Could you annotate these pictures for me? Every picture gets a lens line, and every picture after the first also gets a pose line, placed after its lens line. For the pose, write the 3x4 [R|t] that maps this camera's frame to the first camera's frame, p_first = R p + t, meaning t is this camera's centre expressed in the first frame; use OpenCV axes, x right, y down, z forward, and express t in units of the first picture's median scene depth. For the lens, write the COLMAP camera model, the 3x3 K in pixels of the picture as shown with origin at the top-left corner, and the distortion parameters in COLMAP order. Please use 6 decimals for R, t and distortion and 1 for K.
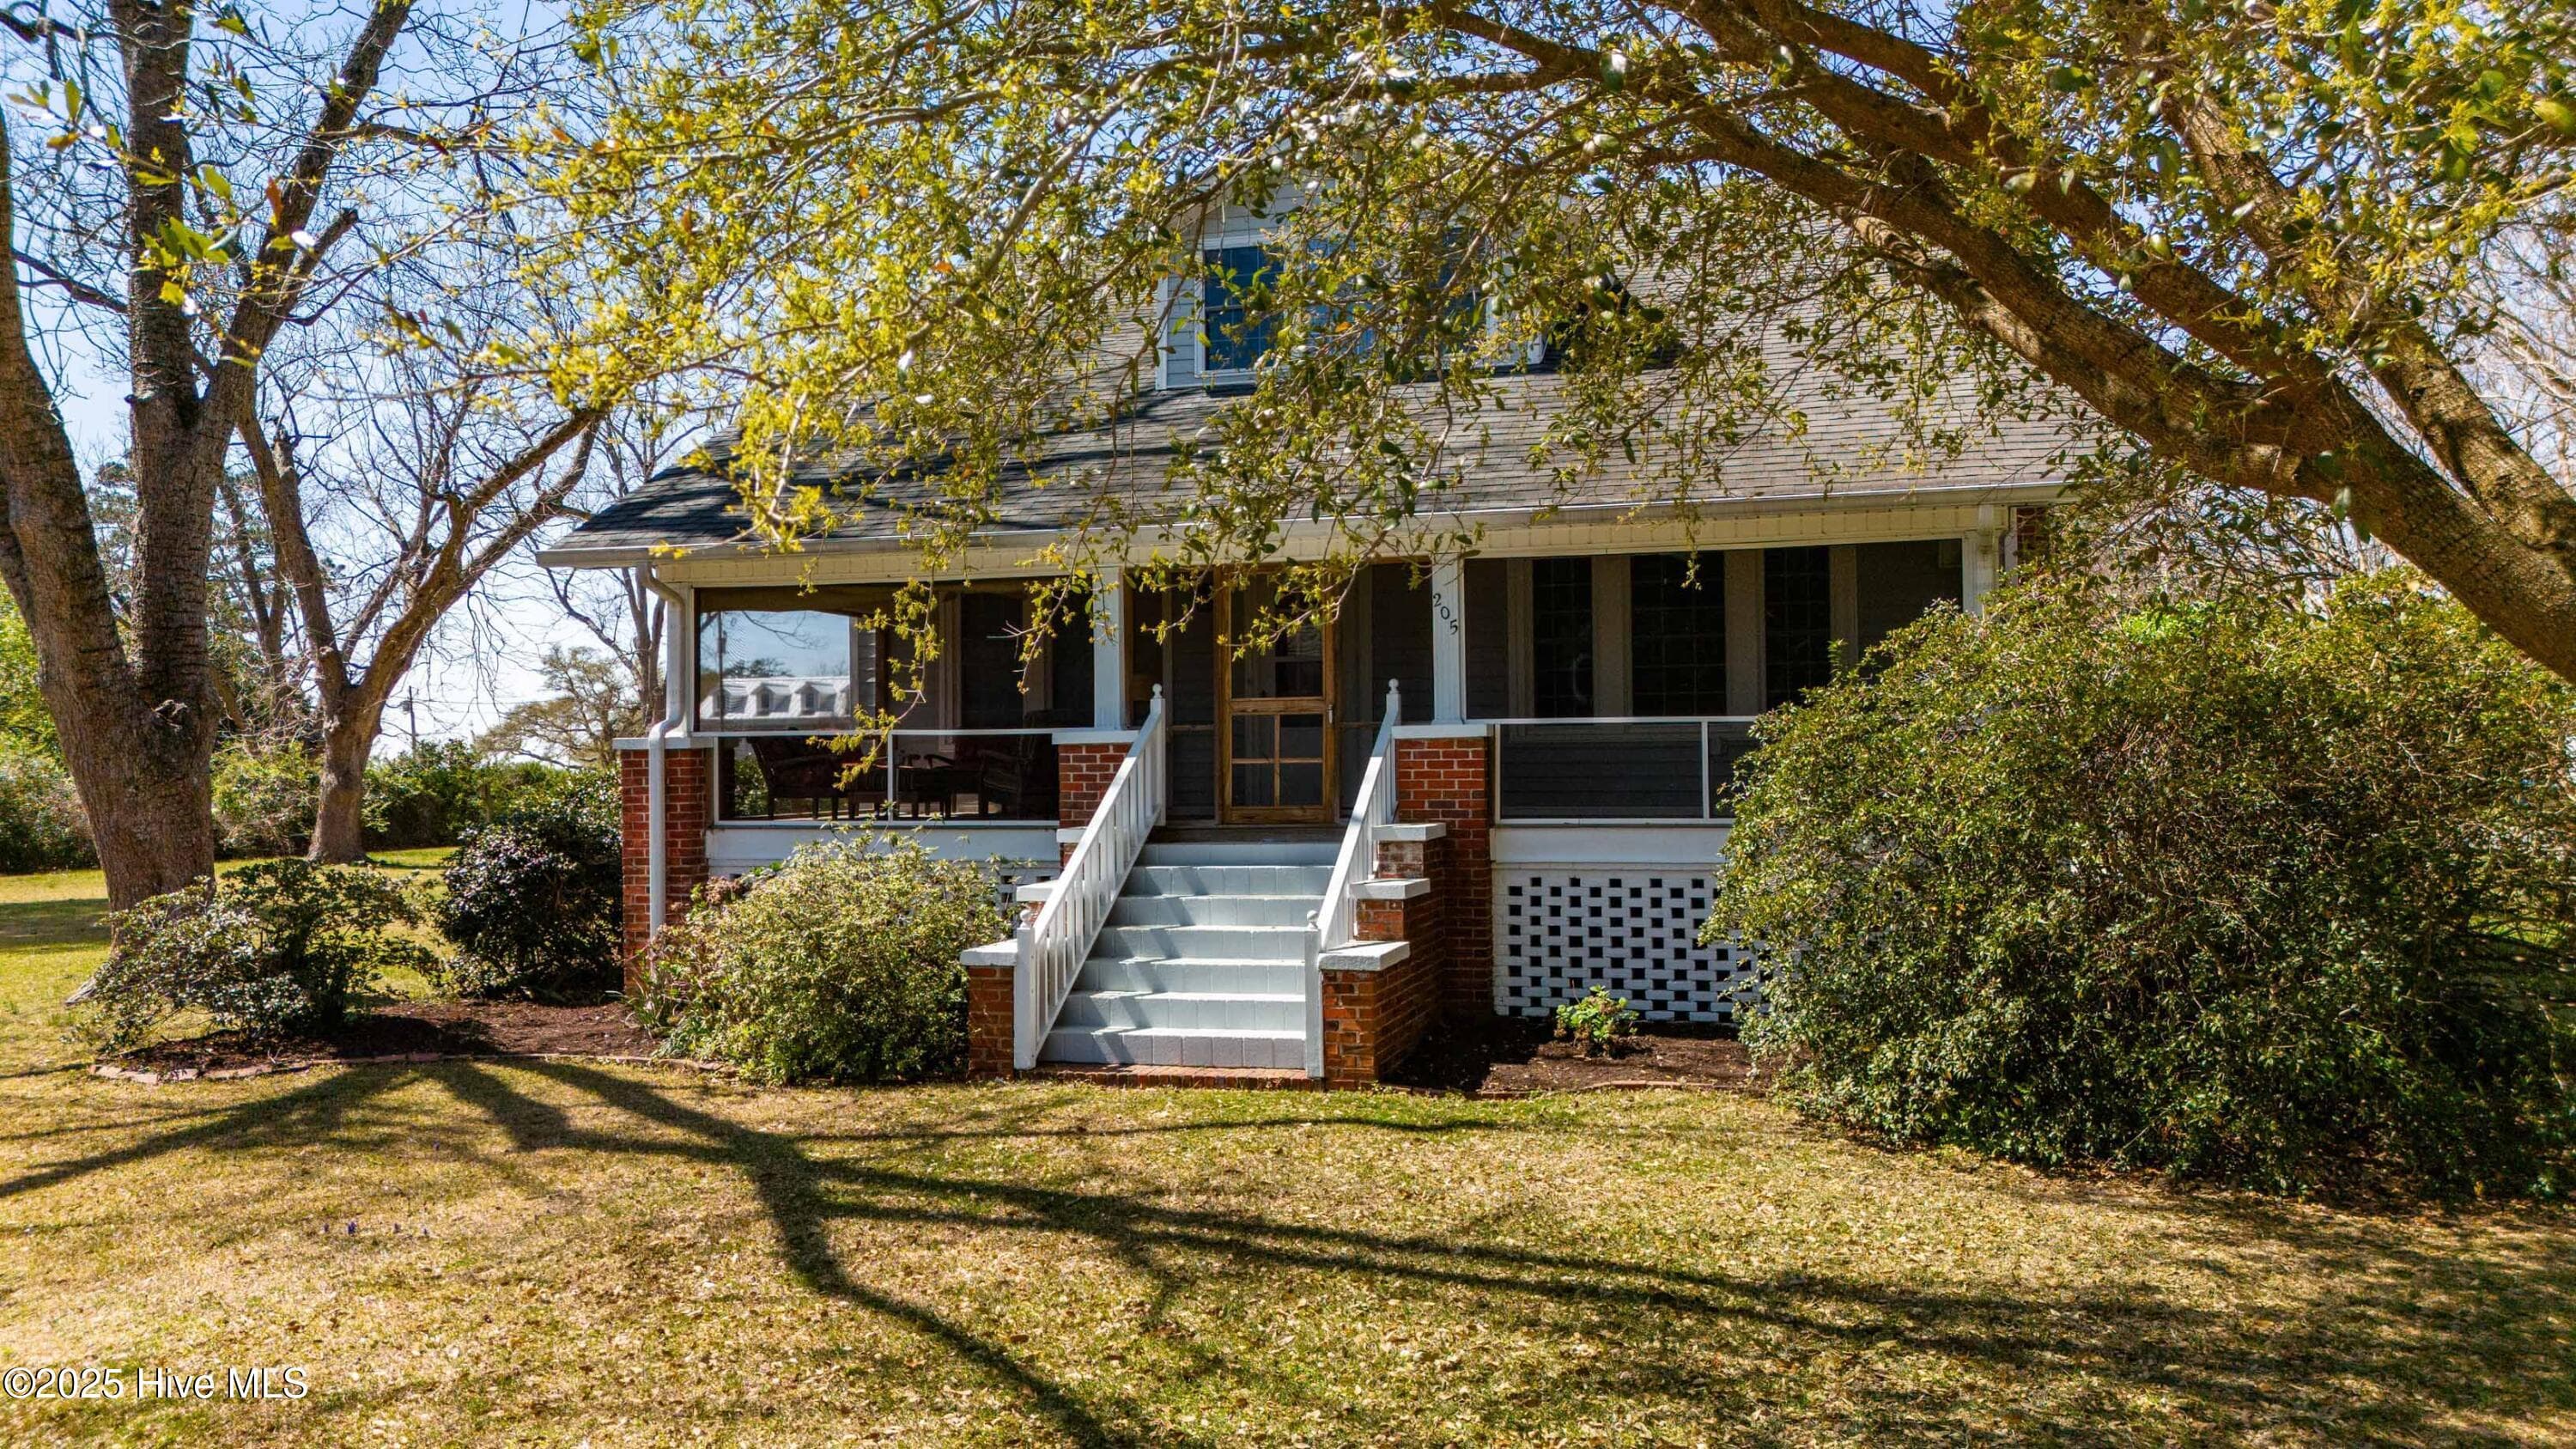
lens RADIAL K [[1926.4, 0, 1282.1], [0, 1926.4, 712.1], [0, 0, 1]] dist [0.062430, -0.025776]
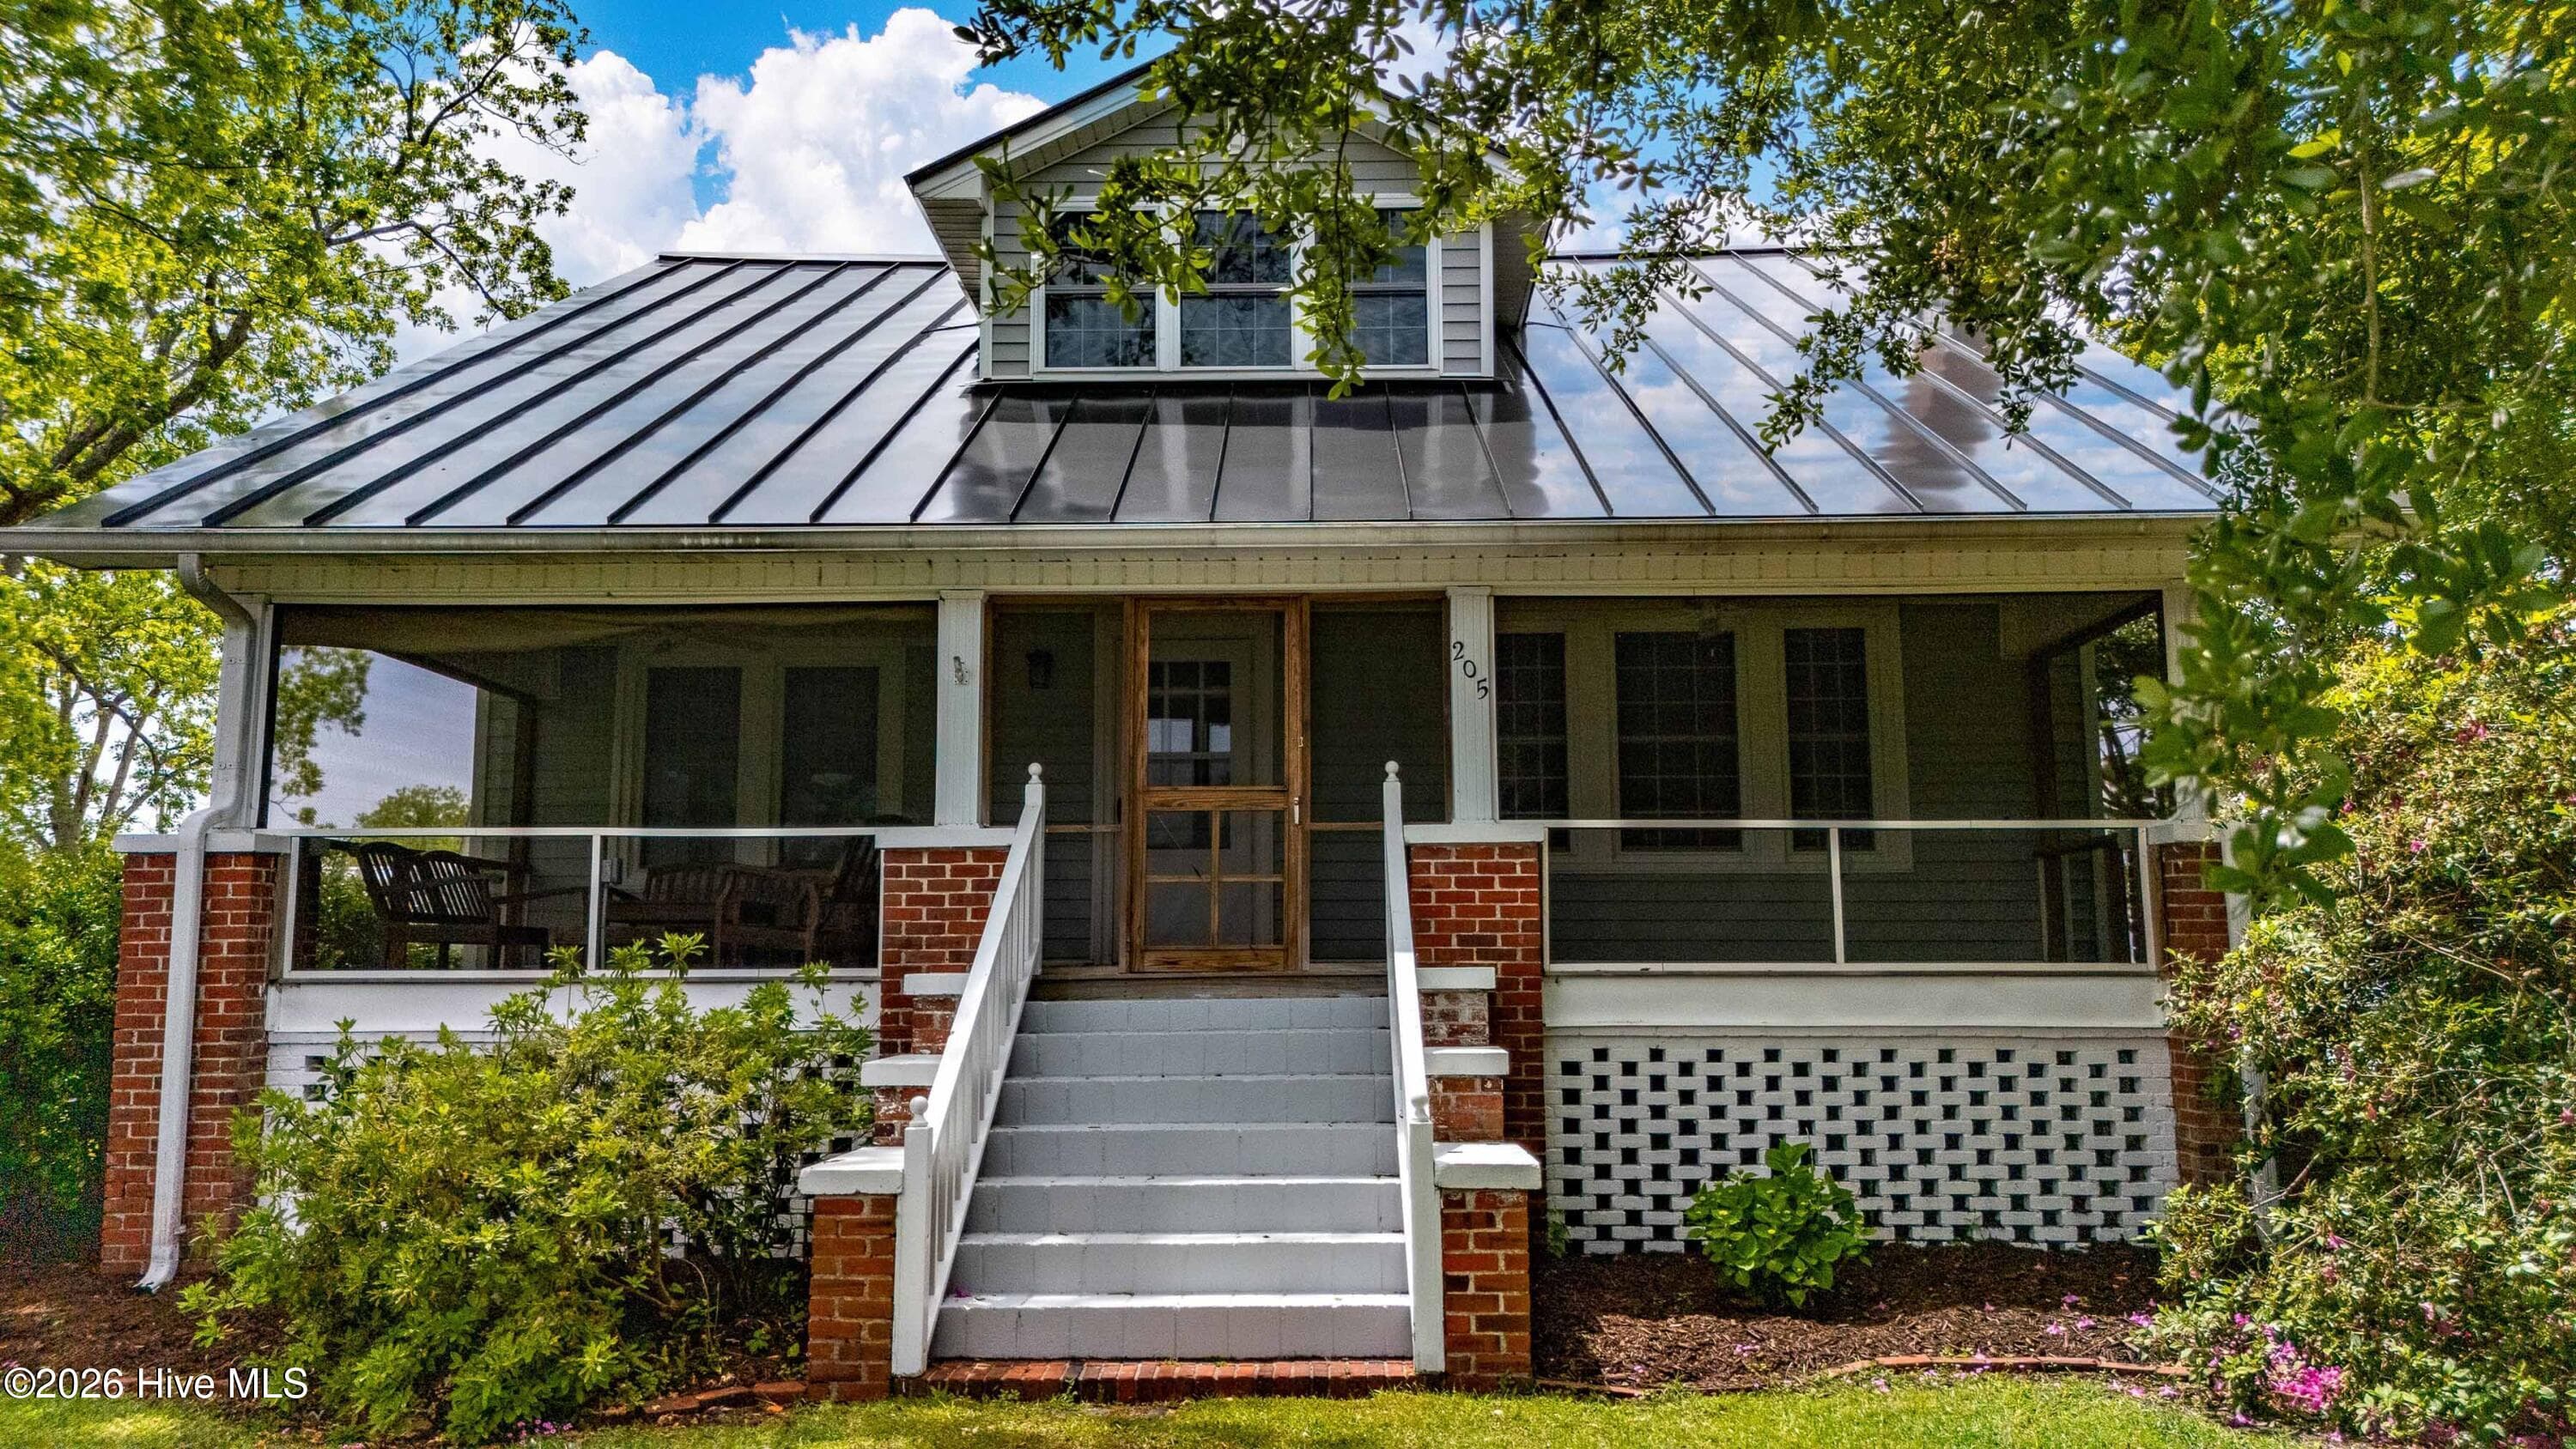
lens RADIAL K [[1925.8, 0, 1287.5], [0, 1925.8, 719.3], [0, 0, 1]] dist [0.062430, -0.025776]
pose [[0.969823, 0.038329, 0.240780, -0.151741], [-0.012944, 0.994267, -0.106136, 0.043514], [-0.243468, 0.099817, 0.964759, 0.345660]]
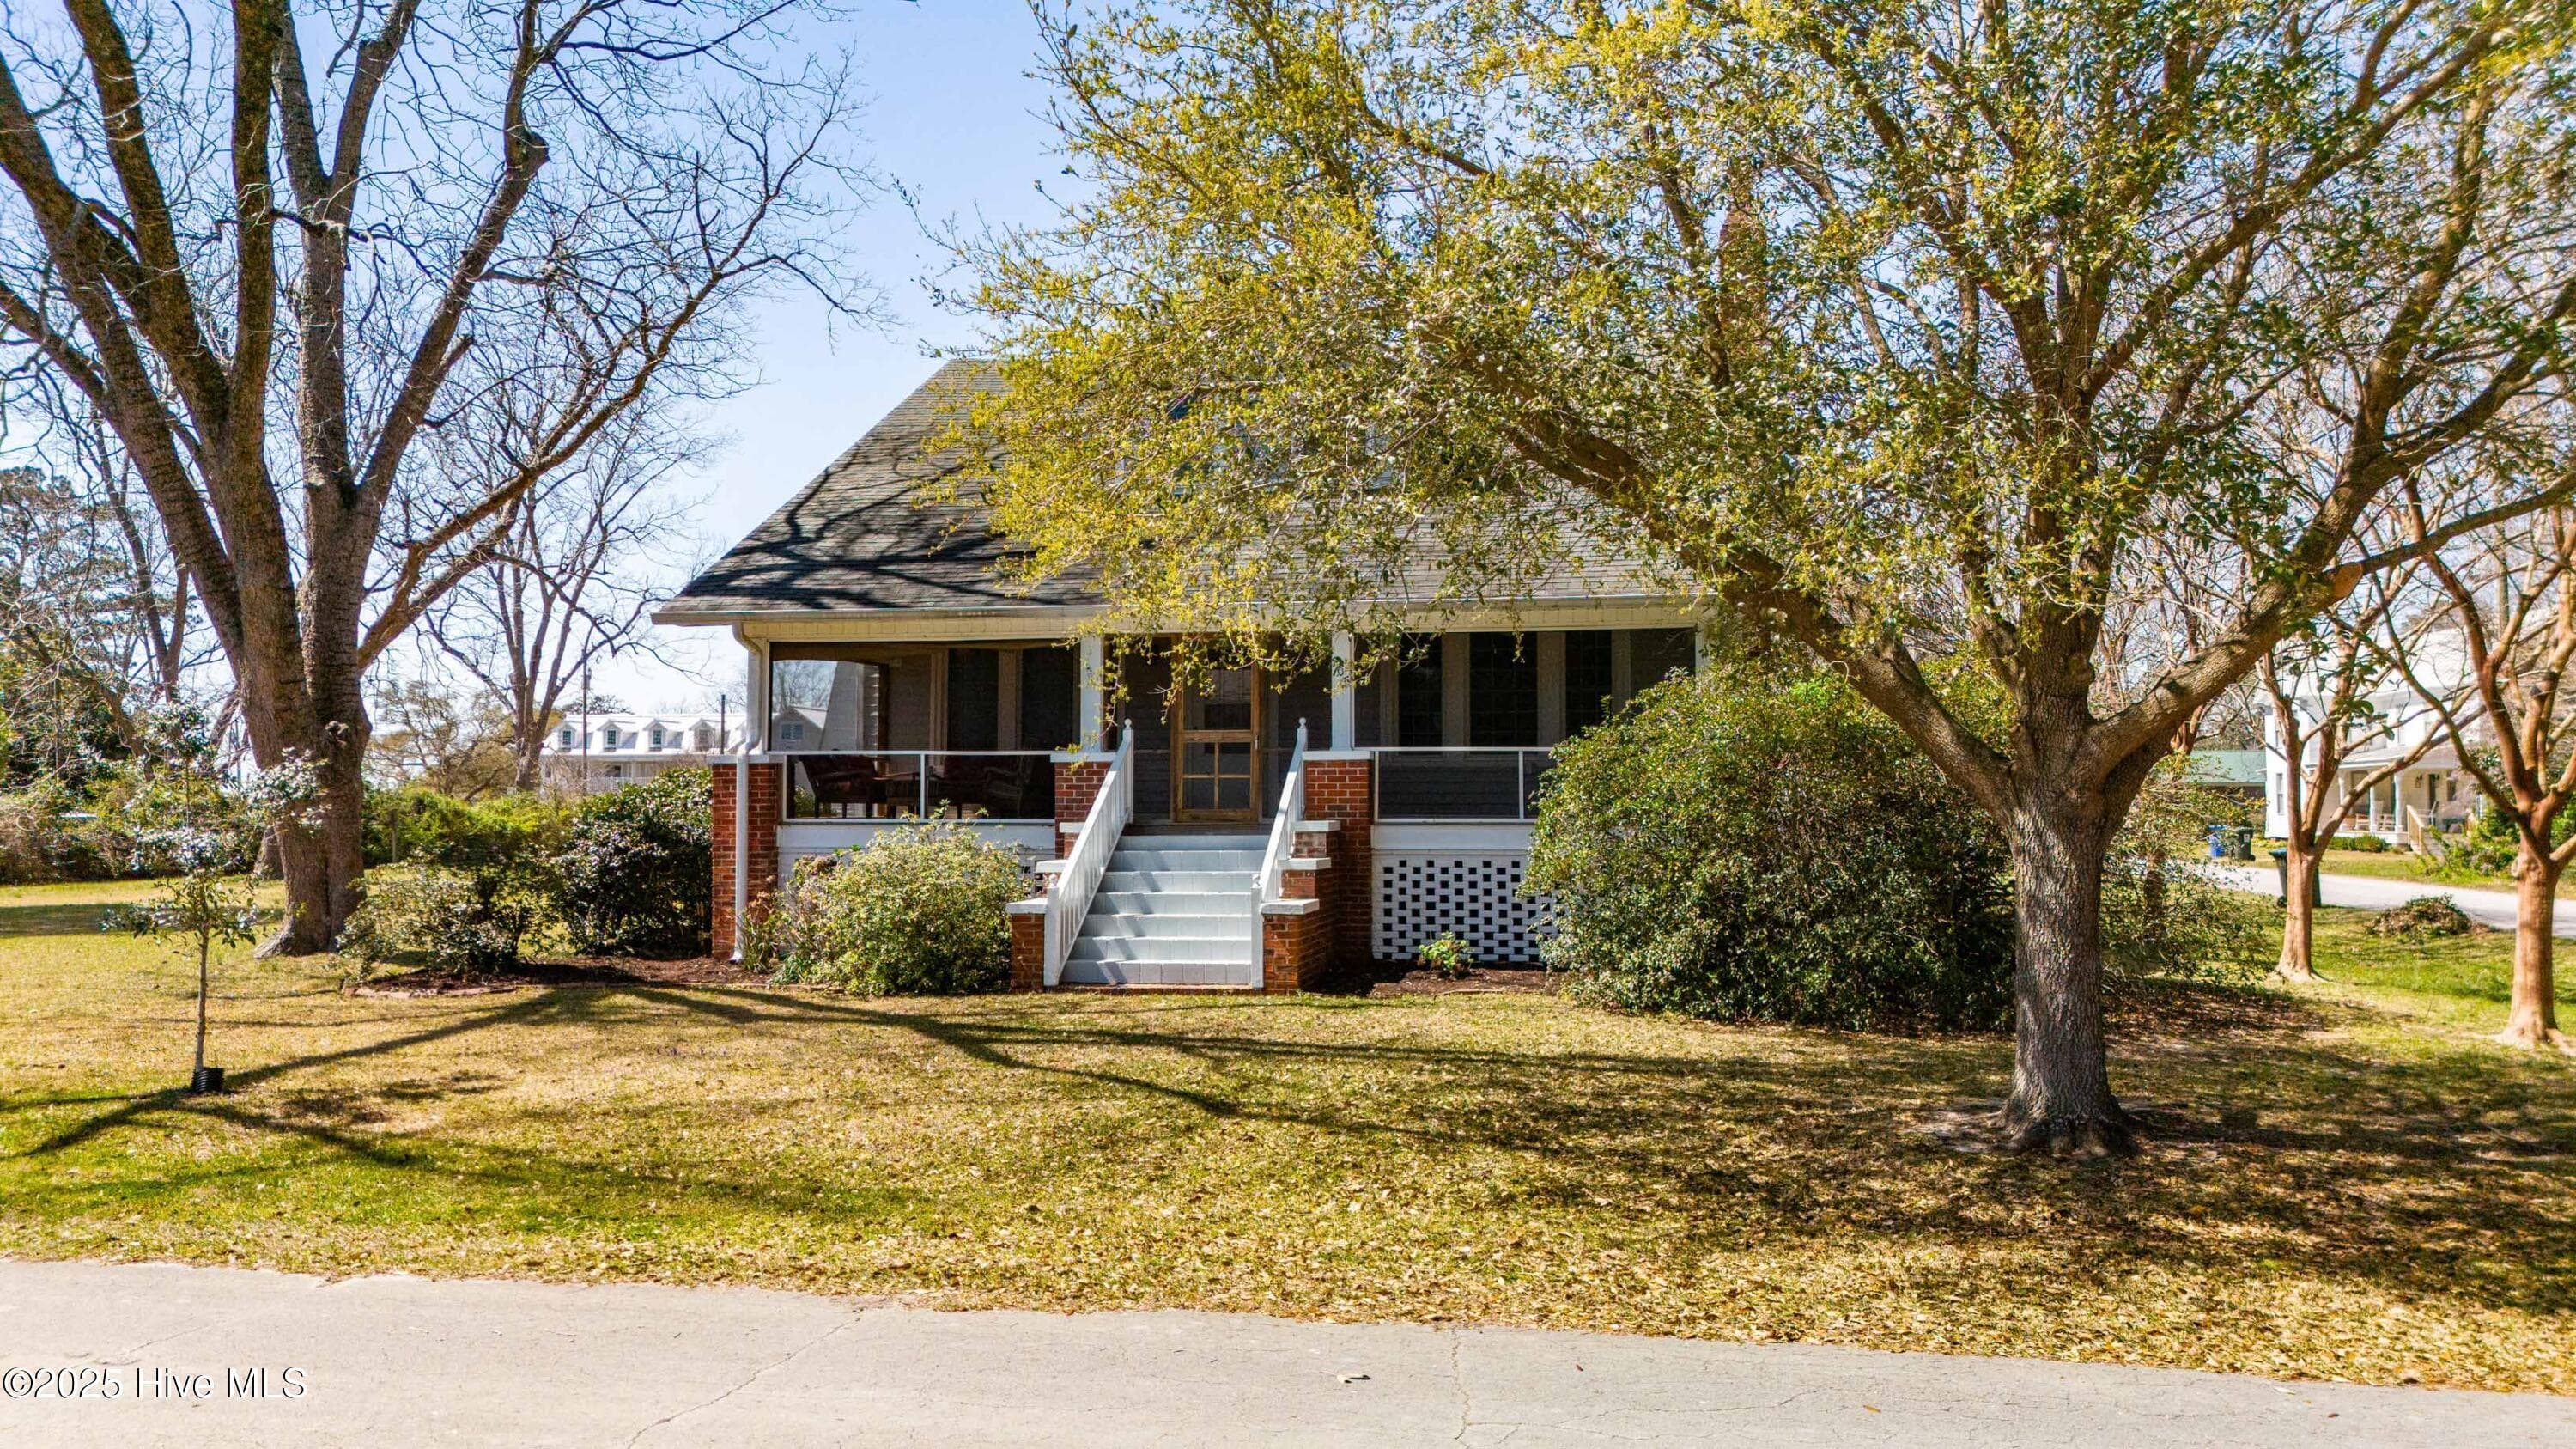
lens RADIAL K [[1926.4, 0, 1291.0], [0, 1926.4, 716.6], [0, 0, 1]] dist [0.062430, -0.025776]
pose [[0.995638, 0.014218, 0.092213, -0.080910], [-0.012244, 0.999684, -0.021935, 0.012989], [-0.092495, 0.020711, 0.995498, -0.393291]]
